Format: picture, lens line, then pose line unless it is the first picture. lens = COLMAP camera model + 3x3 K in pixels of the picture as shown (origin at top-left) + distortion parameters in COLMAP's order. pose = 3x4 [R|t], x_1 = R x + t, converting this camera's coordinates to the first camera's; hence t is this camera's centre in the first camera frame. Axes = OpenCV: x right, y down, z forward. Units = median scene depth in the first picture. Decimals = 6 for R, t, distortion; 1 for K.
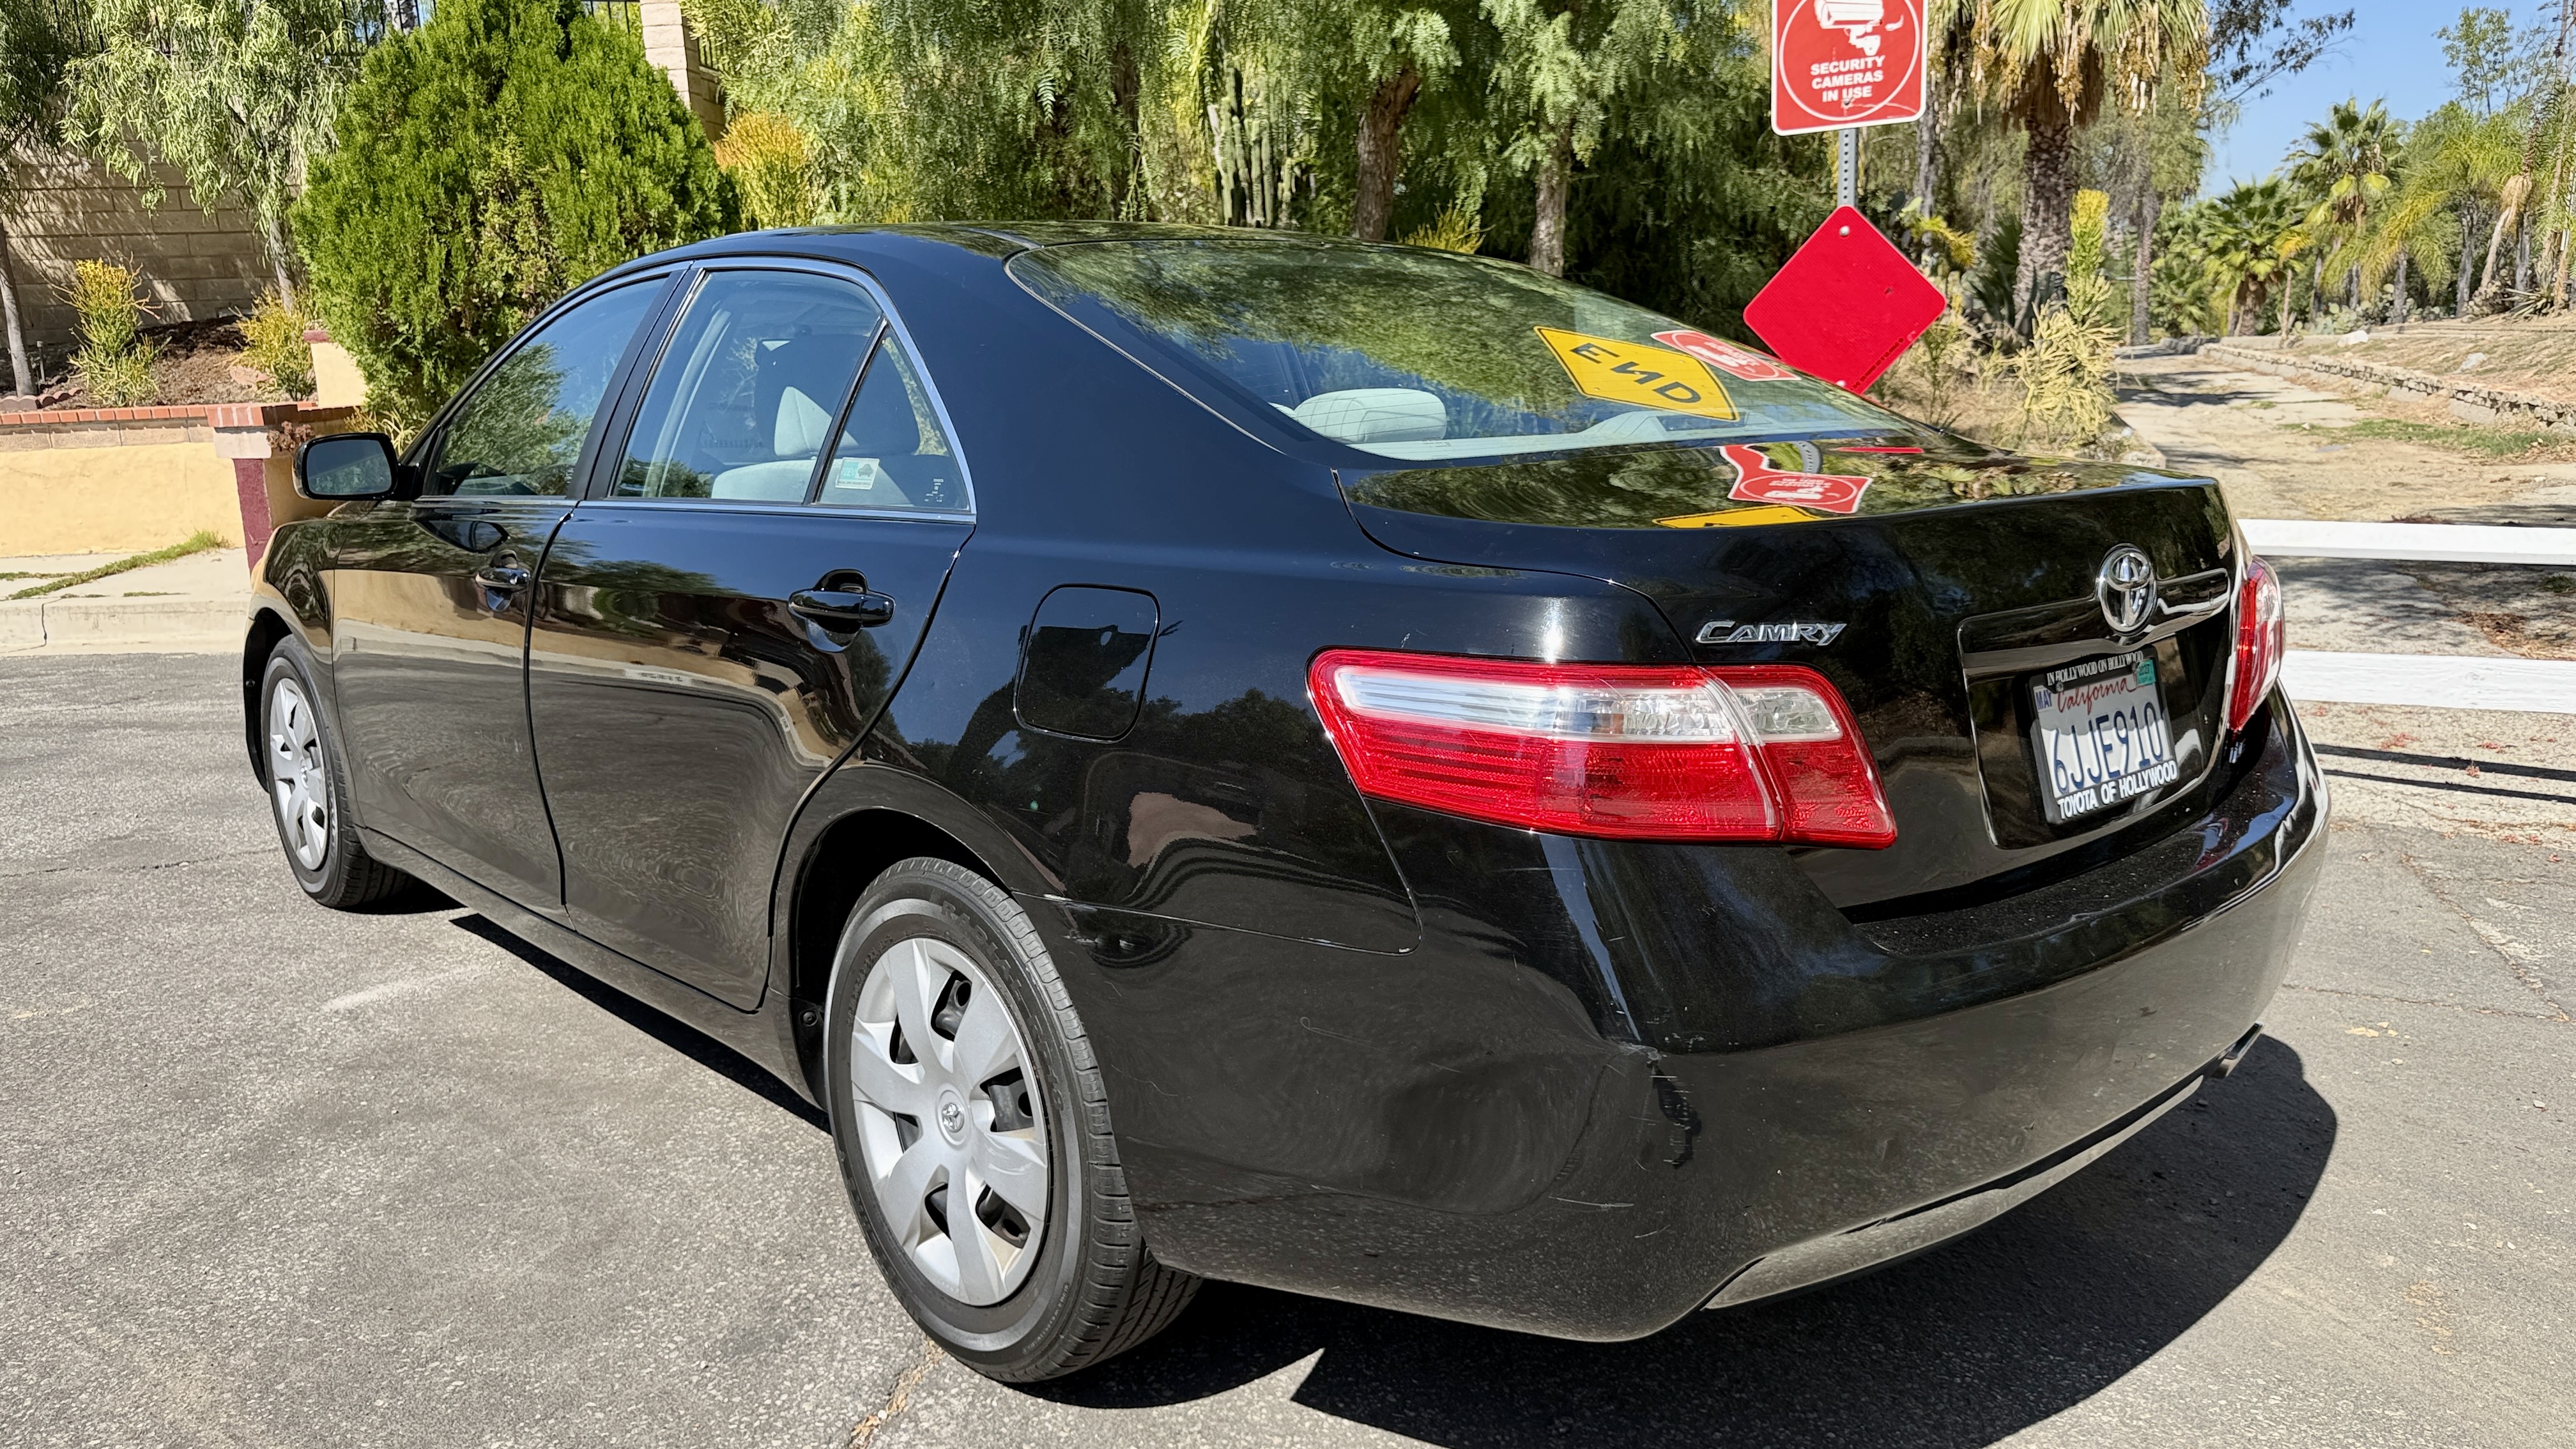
lens RADIAL K [[1800.0, 0, 1296.6], [0, 1800.0, 739.0], [0, 0, 1]] dist [-0.002373, -0.008596]
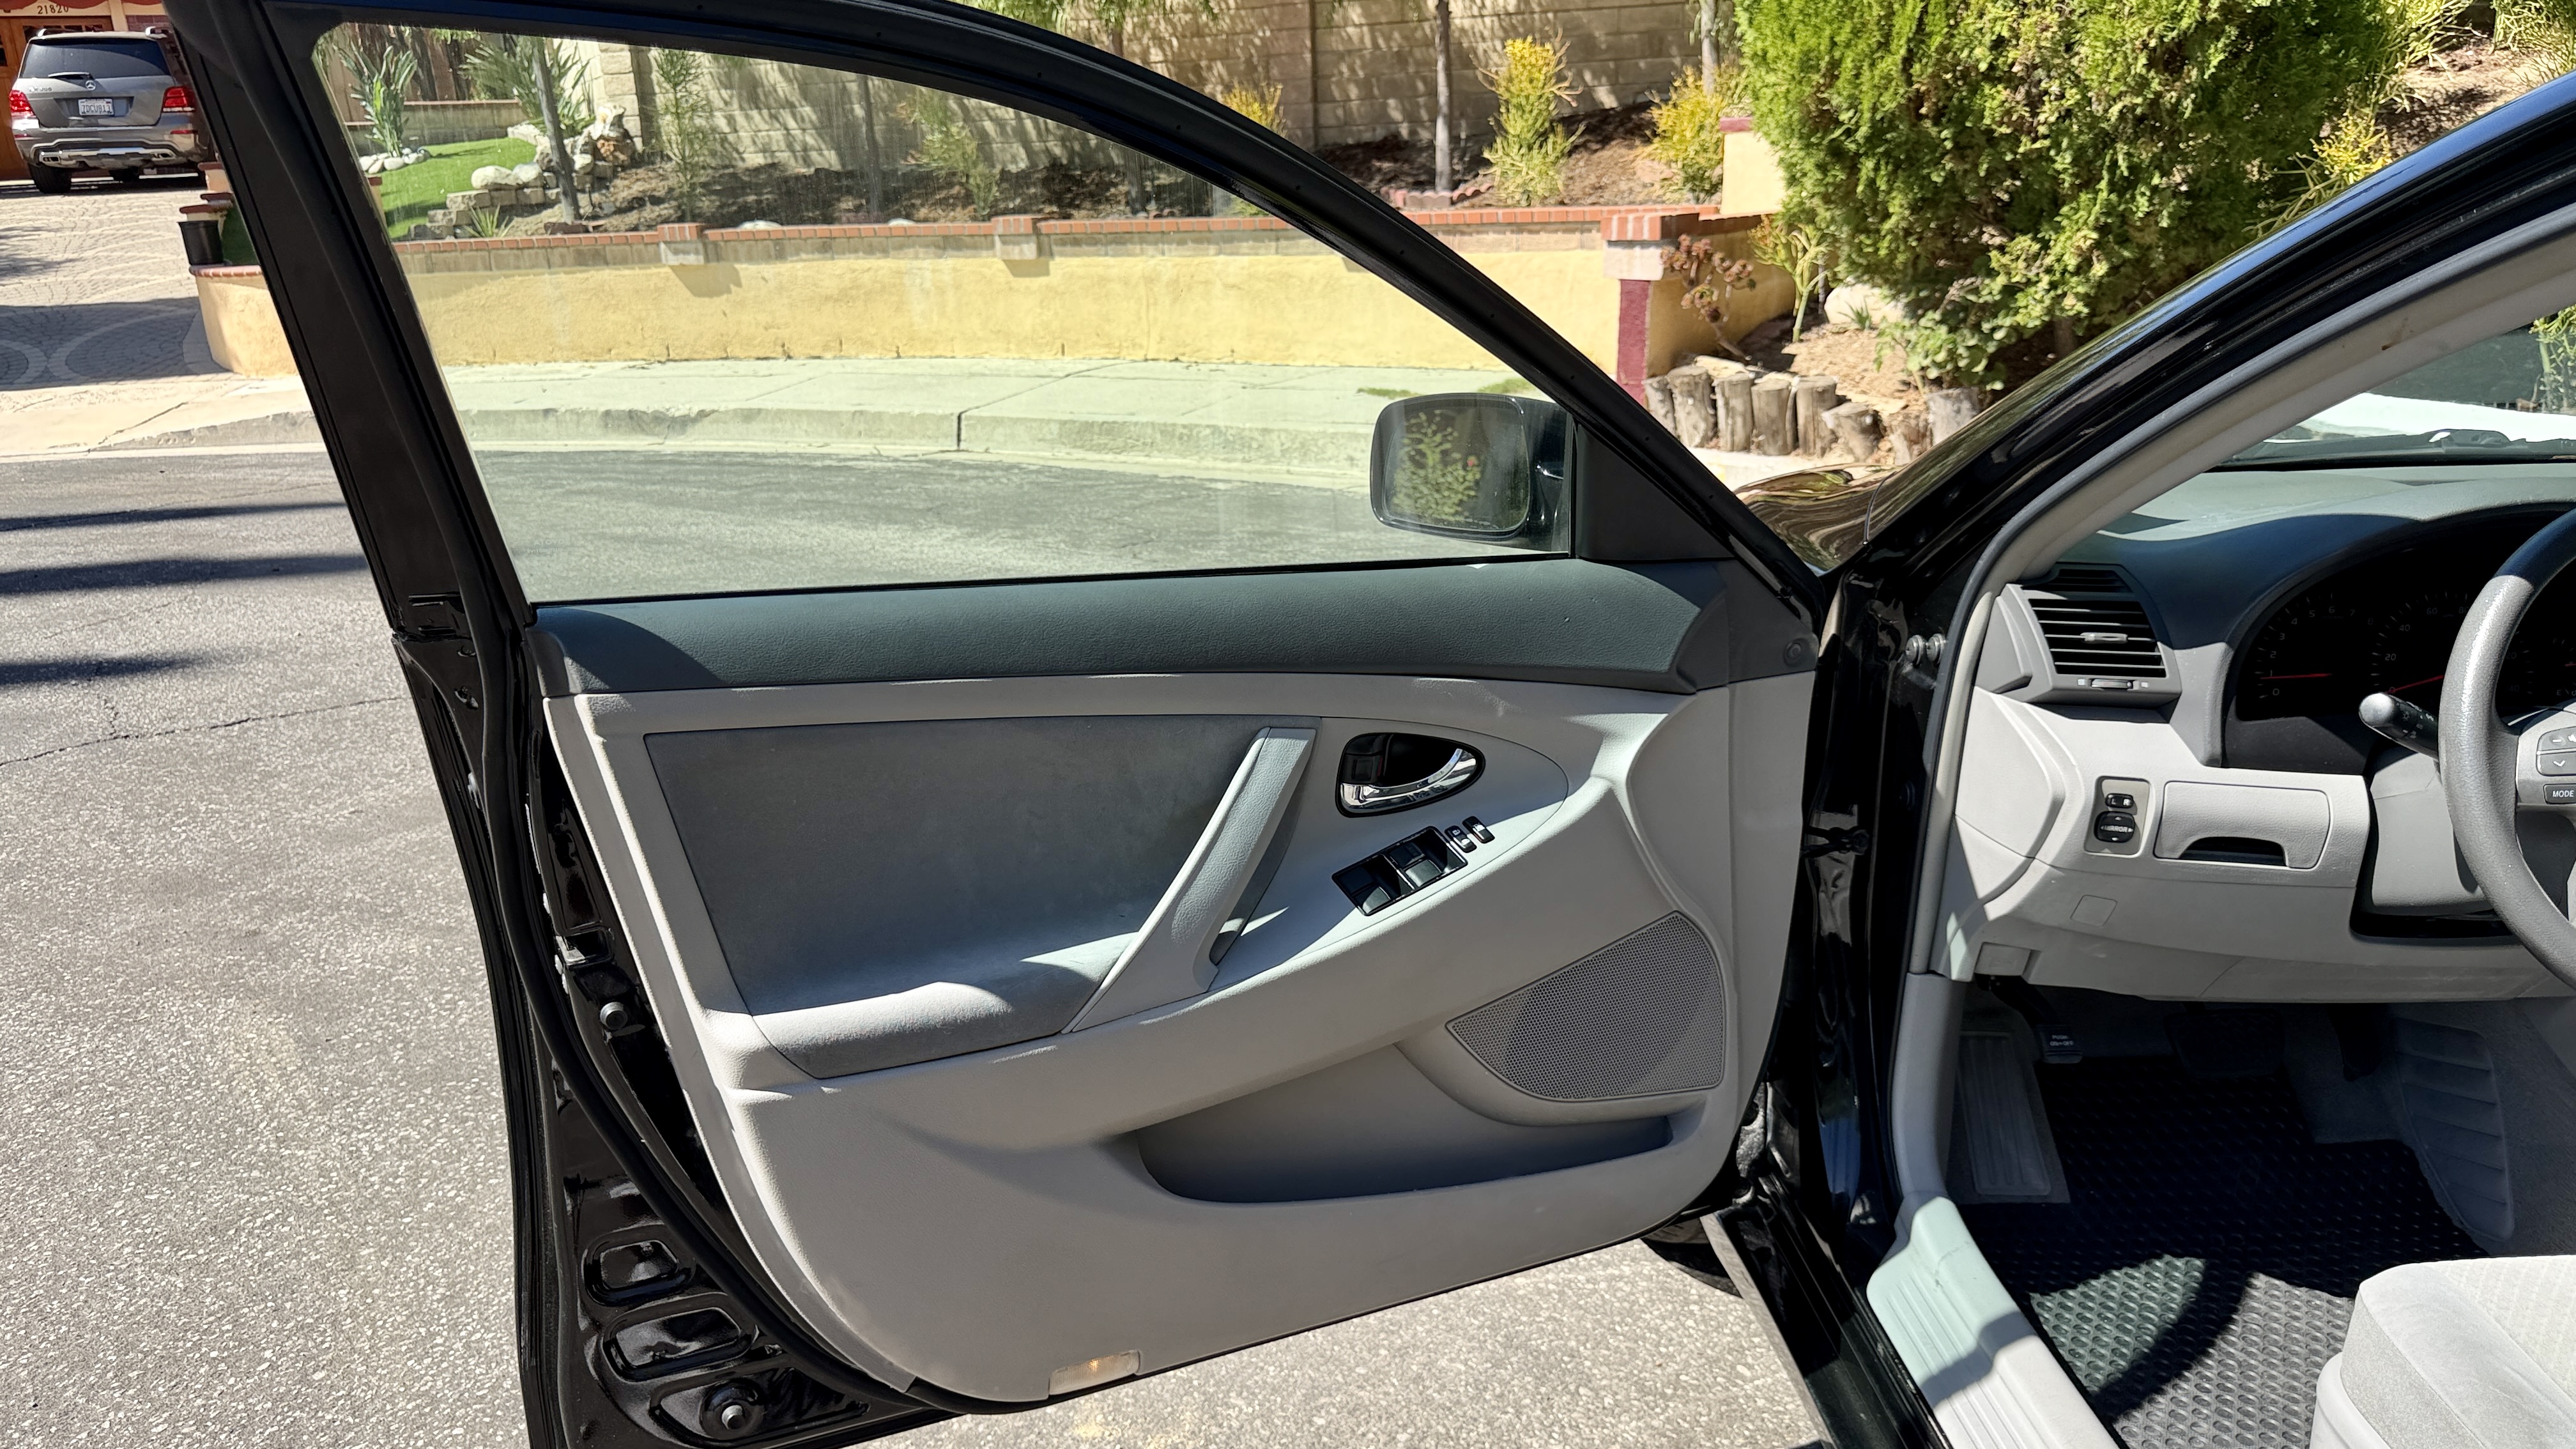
lens RADIAL K [[1851.3, 0, 1288.0], [0, 1851.3, 743.6], [0, 0, 1]] dist [0.009044, -0.001441]
pose [[0.760276, 0.204444, -0.616590, -0.135690], [-0.140153, 0.978453, 0.151614, -0.053861], [0.634301, -0.028851, 0.772548, 0.233220]]
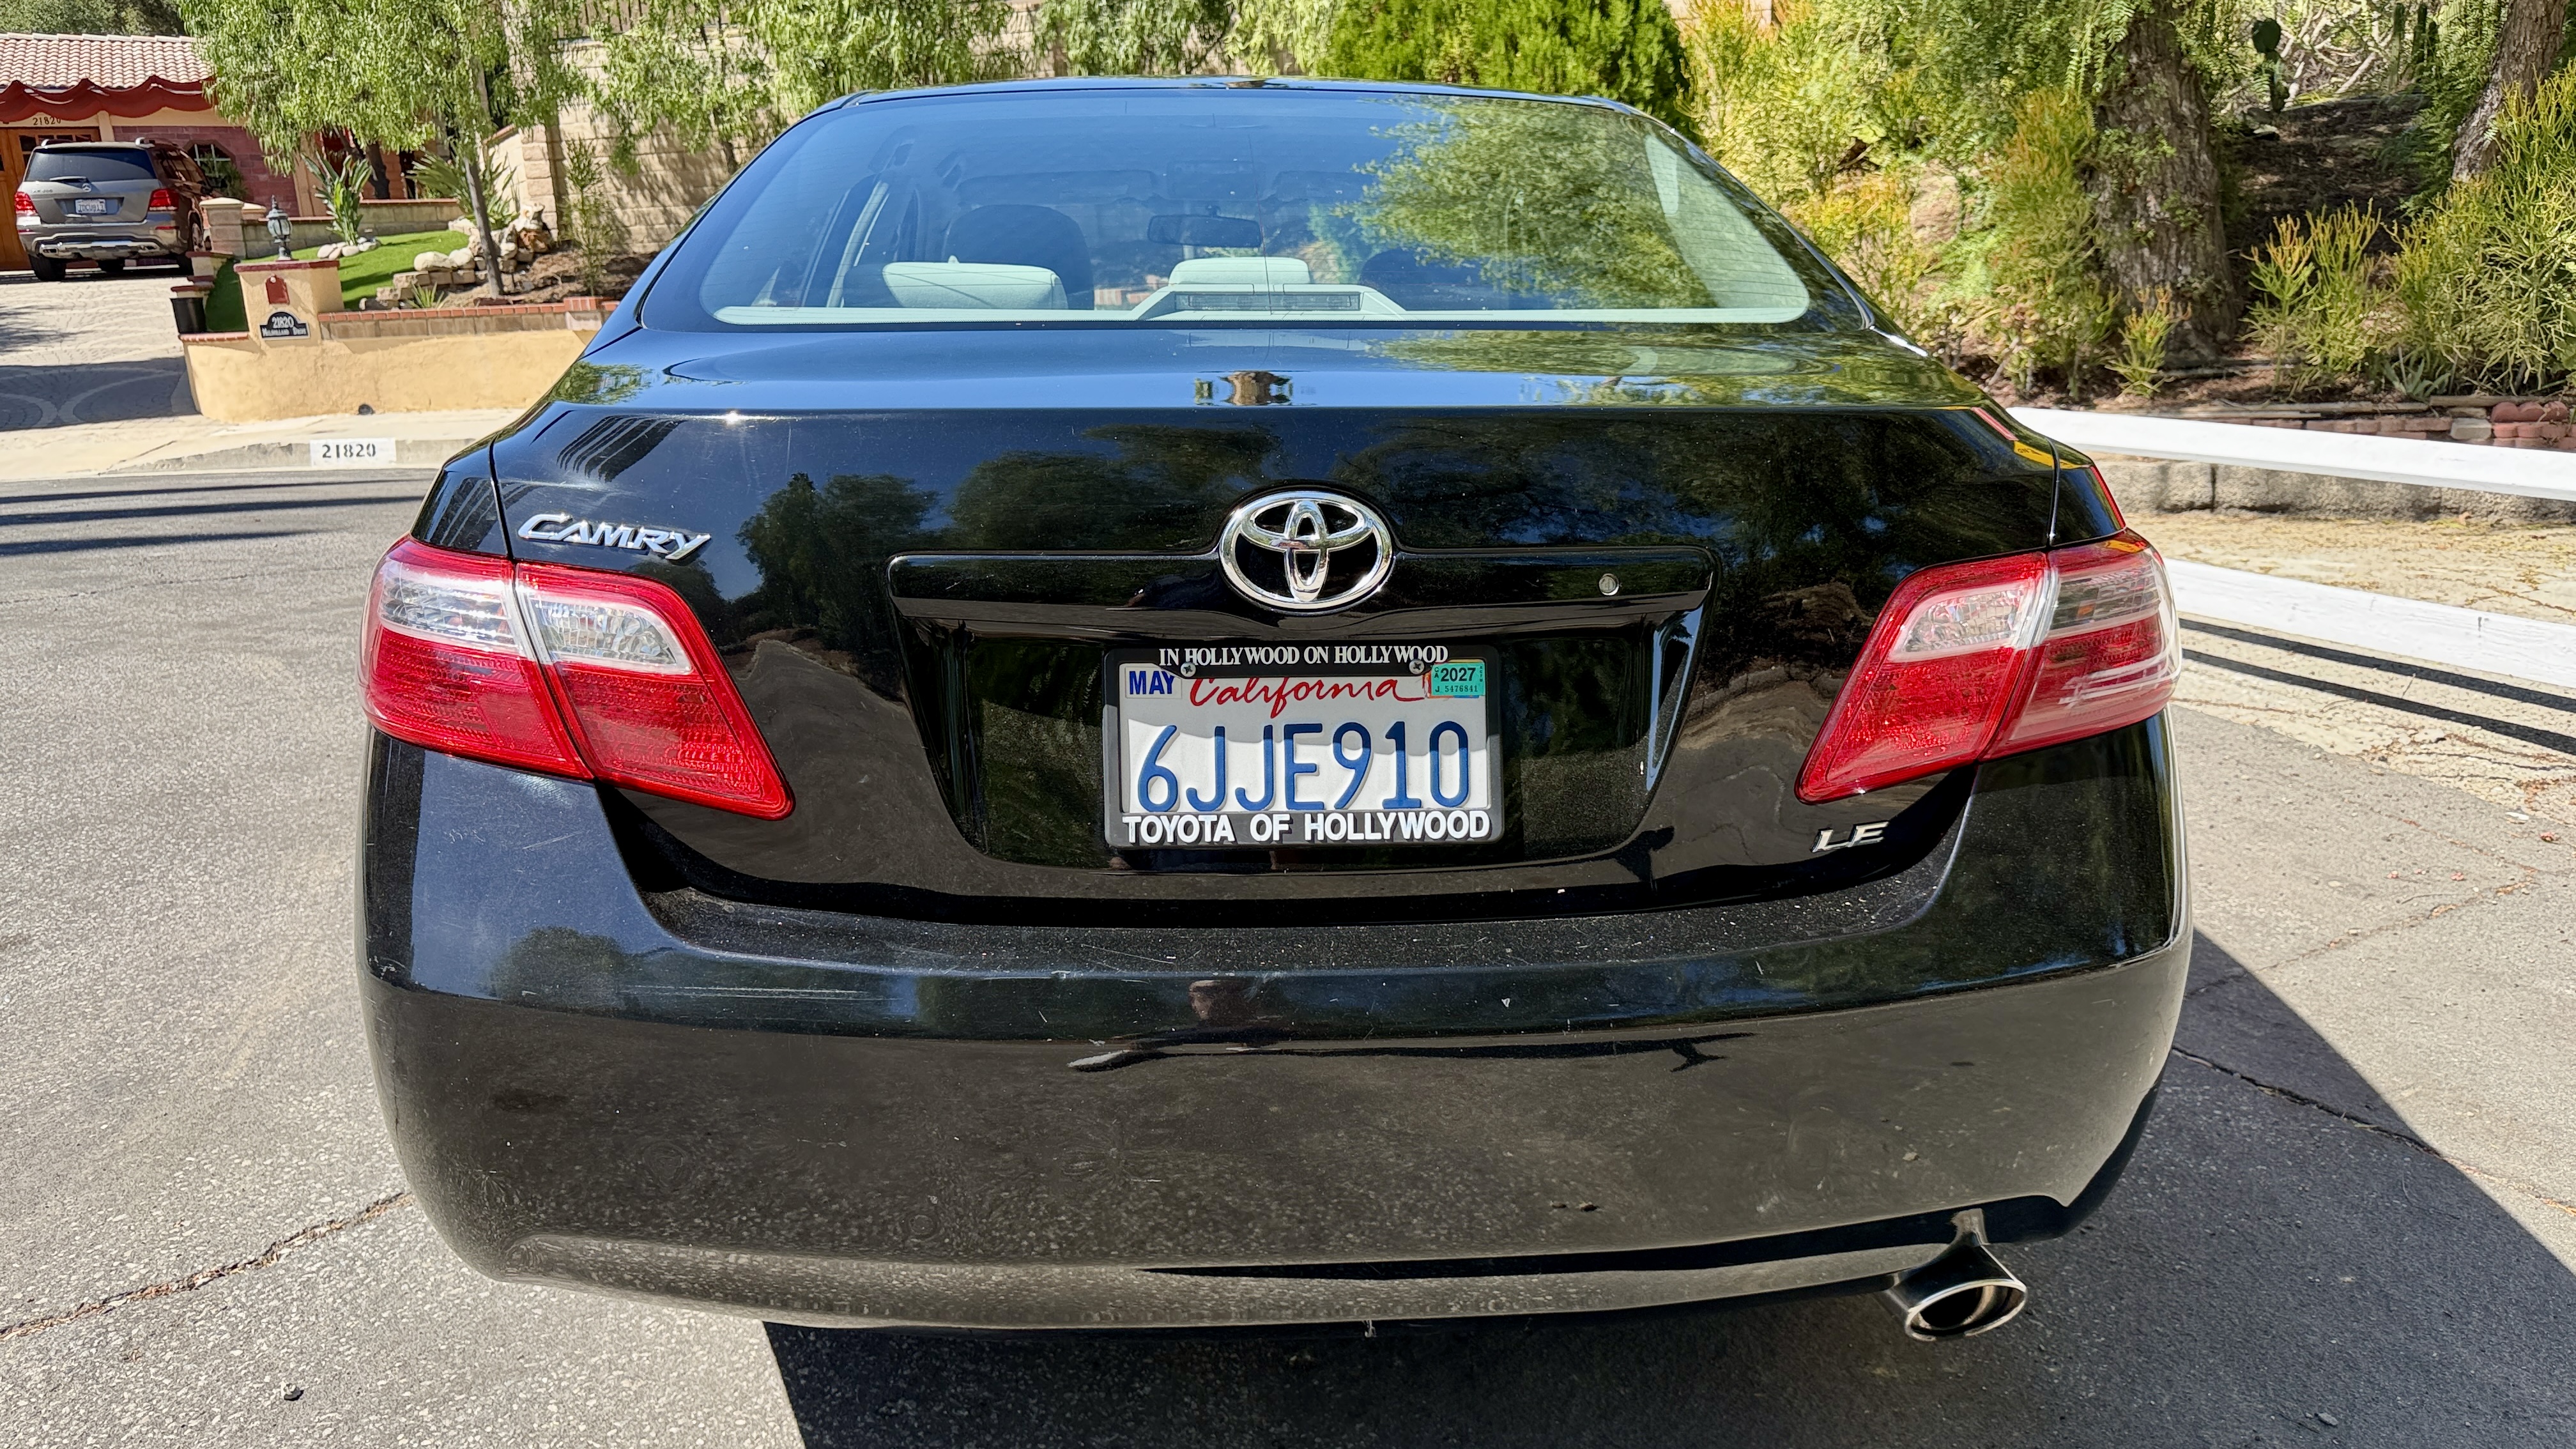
lens RADIAL K [[1826.5, 0, 1291.8], [0, 1826.5, 726.3], [0, 0, 1]] dist [0.007111, -0.007730]
pose [[0.779258, 0.164921, -0.604614, 0.188719], [-0.135170, 0.986276, 0.094812, -0.017051], [0.611953, 0.007842, 0.790856, 0.091161]]
